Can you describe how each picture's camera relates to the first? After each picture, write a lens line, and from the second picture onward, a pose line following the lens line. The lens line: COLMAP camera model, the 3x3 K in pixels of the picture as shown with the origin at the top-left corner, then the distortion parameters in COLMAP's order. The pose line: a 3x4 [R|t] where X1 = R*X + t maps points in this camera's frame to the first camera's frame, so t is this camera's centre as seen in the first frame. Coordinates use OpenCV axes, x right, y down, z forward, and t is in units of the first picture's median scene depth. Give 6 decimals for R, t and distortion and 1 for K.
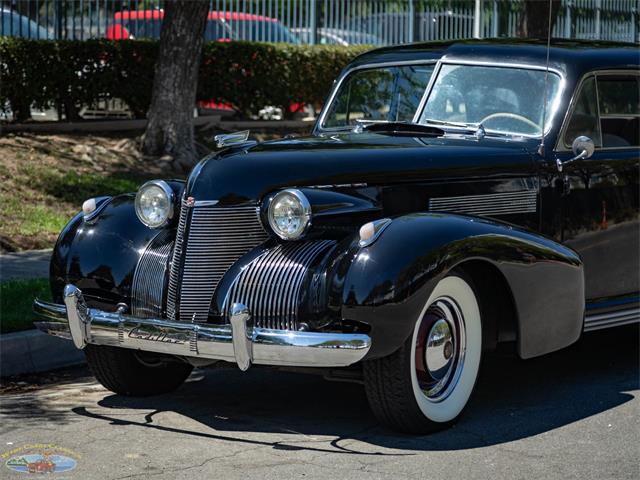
lens RADIAL K [[2024.3, 0, 320.0], [0, 2024.3, 240.0], [0, 0, 1]] dist [0.032442, 0.348582]
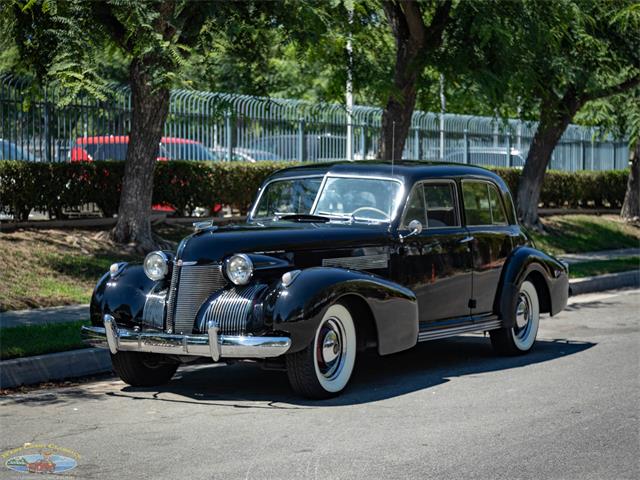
lens RADIAL K [[1882.1, 0, 331.3], [0, 1882.1, 240.9], [0, 0, 1]] dist [-0.051685, 0.510034]
pose [[0.997623, -0.018320, 0.066424, -0.037034], [0.021509, 0.998634, -0.047609, 0.034551], [-0.065461, 0.048924, 0.996655, -0.486597]]
